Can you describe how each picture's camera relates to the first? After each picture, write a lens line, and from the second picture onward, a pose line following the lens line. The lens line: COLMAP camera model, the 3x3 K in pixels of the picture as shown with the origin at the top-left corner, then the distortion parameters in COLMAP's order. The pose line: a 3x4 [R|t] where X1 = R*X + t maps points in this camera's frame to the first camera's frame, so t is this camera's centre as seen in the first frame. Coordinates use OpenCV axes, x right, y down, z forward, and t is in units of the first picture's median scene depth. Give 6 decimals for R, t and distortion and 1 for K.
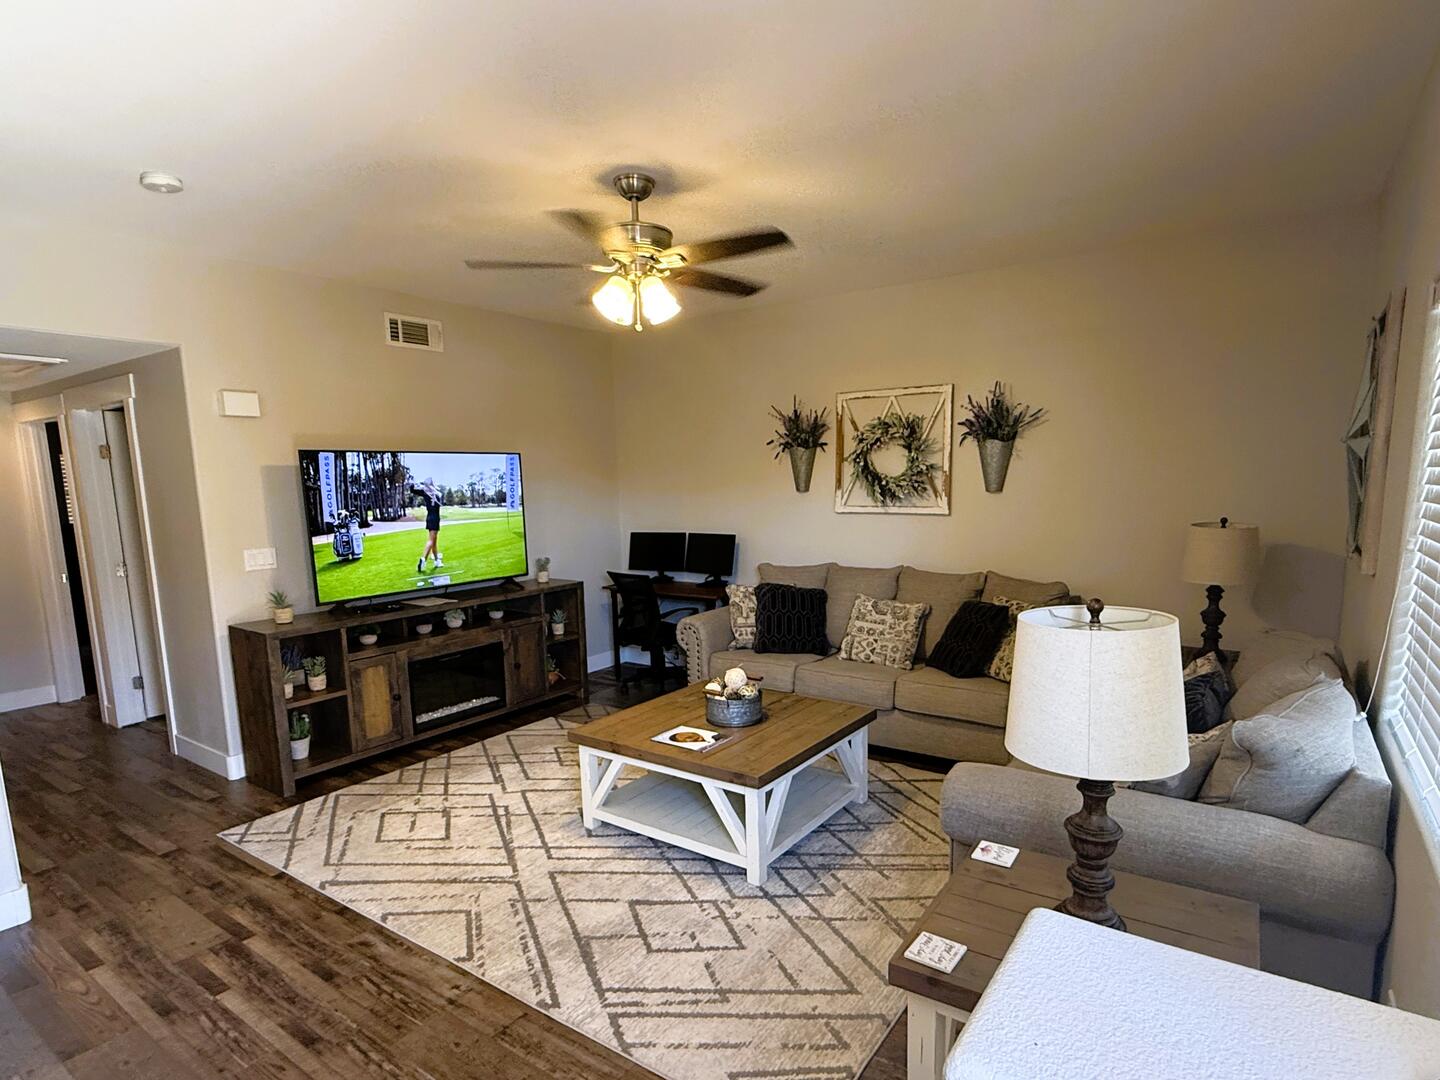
lens RADIAL K [[769.3, 0, 727.8], [0, 769.3, 596.3], [0, 0, 1]] dist [0.000431, 0.000051]
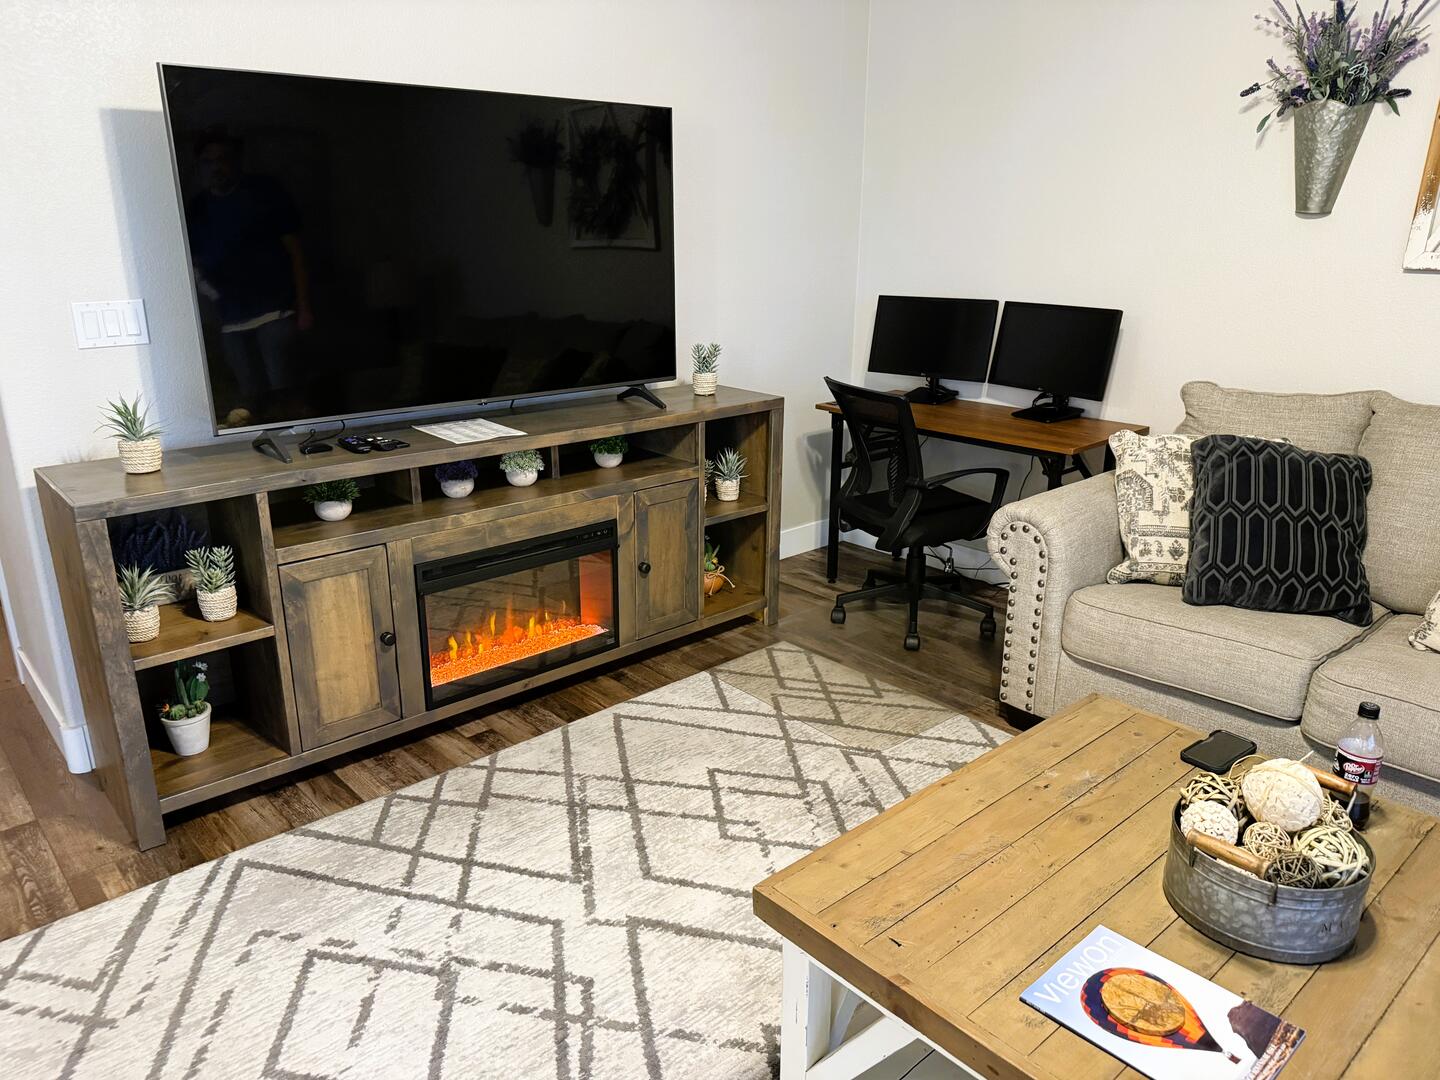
lens RADIAL K [[1010.1, 0, 720.0], [0, 1010.1, 540.0], [0, 0, 1]] dist [0.010181, -0.003014]
pose [[0.975383, 0.091611, -0.200586, -0.106226], [-0.058873, 0.984787, 0.163486, -0.036815], [0.212512, -0.147652, 0.965939, 0.421815]]
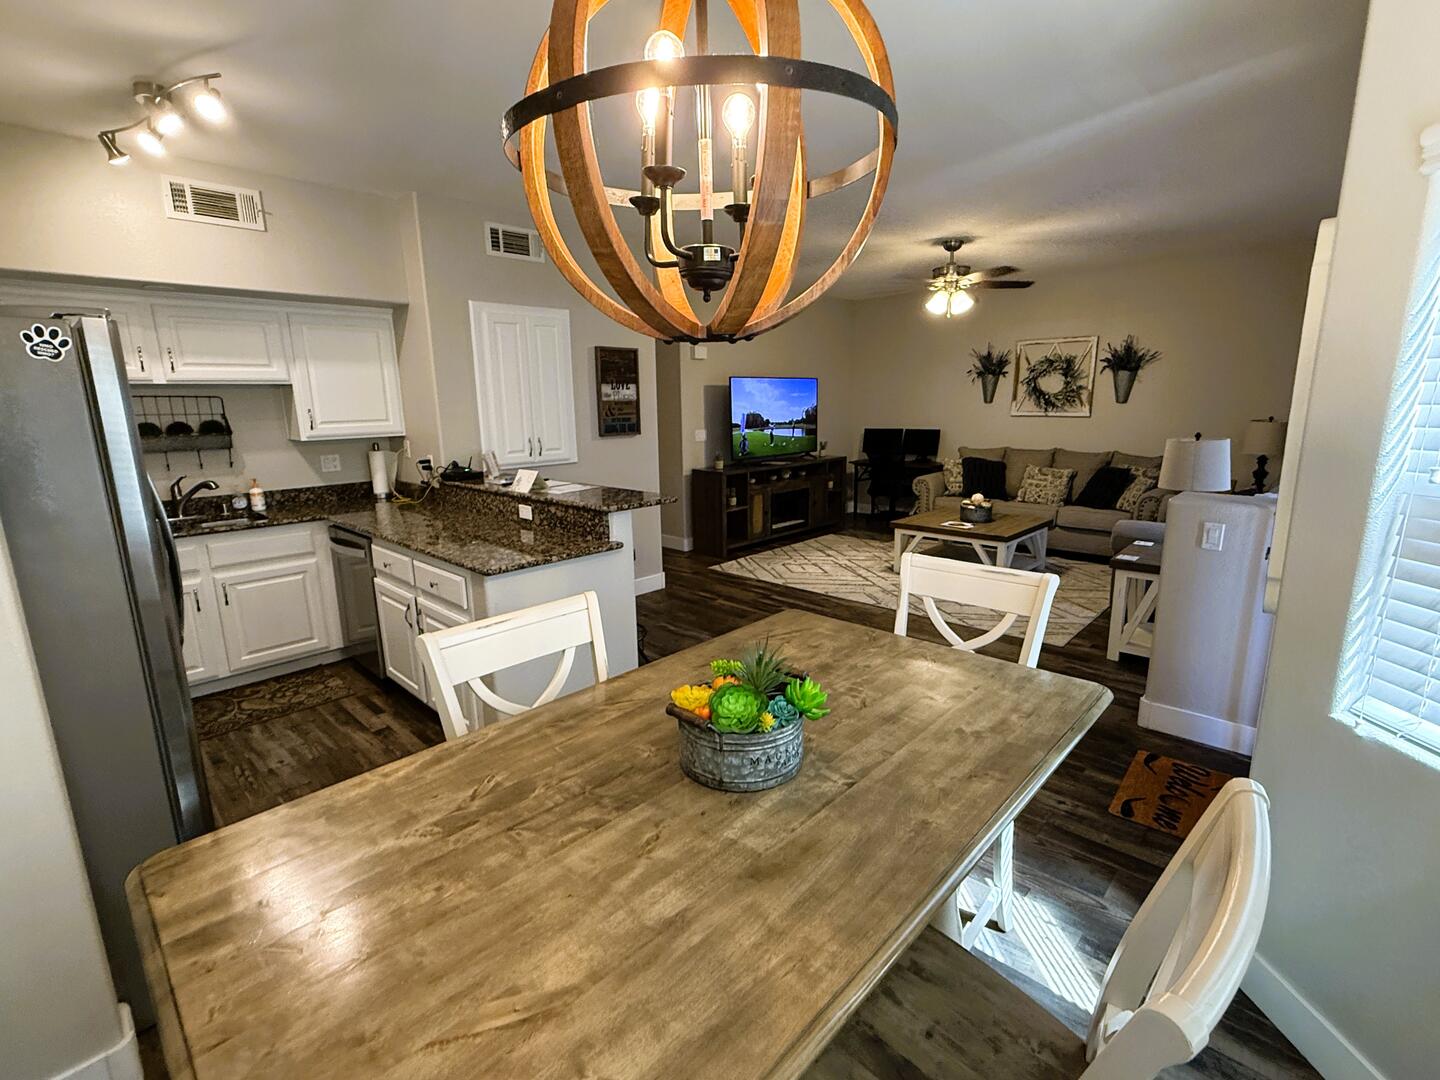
lens RADIAL K [[657.7, 0, 720.0], [0, 657.7, 540.0], [0, 0, 1]] dist [0.004128, 0.000329]
pose [[0.988664, 0.037868, -0.145294, -0.284384], [-0.029318, 0.997735, 0.060548, 0.096453], [0.147258, -0.055602, 0.987534, -0.529356]]
